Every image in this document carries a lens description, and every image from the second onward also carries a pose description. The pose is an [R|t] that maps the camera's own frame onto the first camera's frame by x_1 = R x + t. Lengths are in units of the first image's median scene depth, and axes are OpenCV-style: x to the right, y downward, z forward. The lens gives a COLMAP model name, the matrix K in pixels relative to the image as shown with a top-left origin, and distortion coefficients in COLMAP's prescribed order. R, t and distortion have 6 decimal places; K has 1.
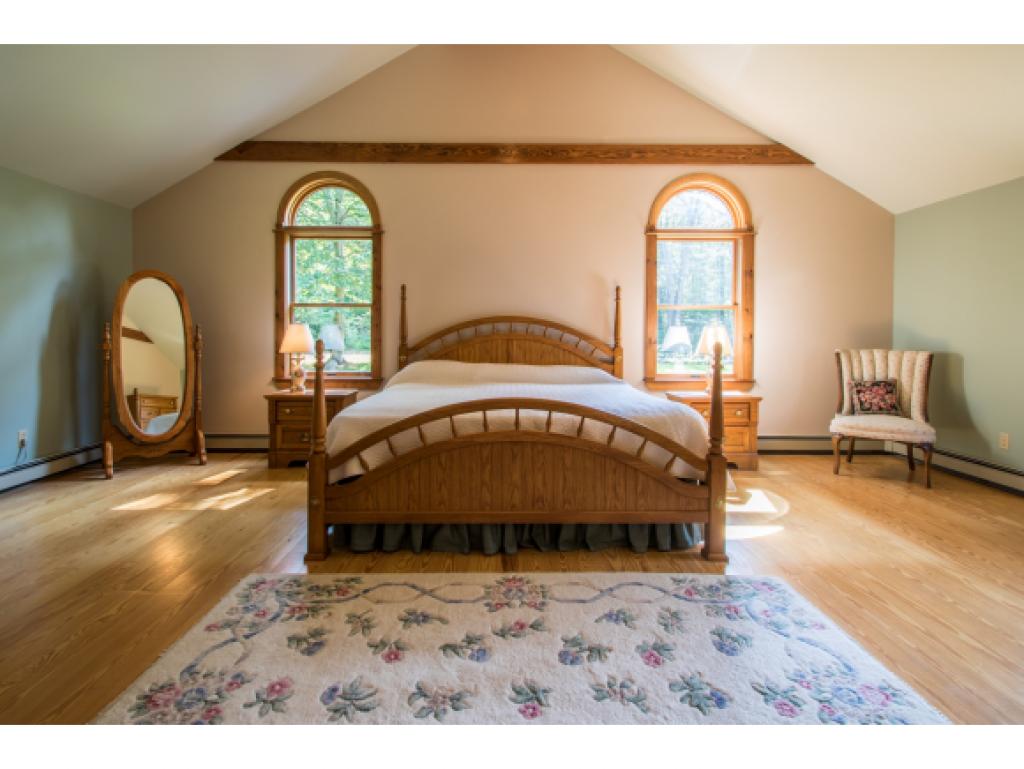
lens RADIAL K [[511.0, 0, 485.5], [0, 511.0, 342.7], [0, 0, 1]] dist [0.002943, -0.010421]
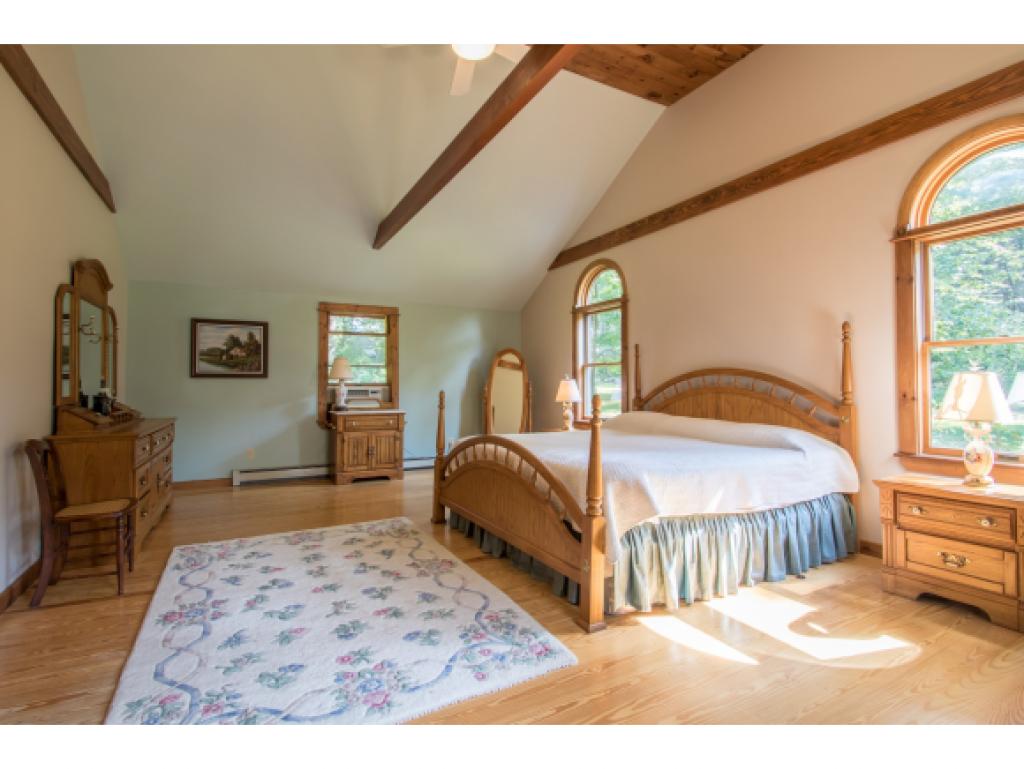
lens RADIAL K [[479.1, 0, 505.3], [0, 479.1, 373.7], [0, 0, 1]] dist [0.016918, -0.019209]
pose [[0.479667, -0.028145, -0.876999, 1.291122], [-0.013454, 0.999132, -0.039423, -0.003122], [0.877348, 0.030709, 0.478872, 0.482807]]
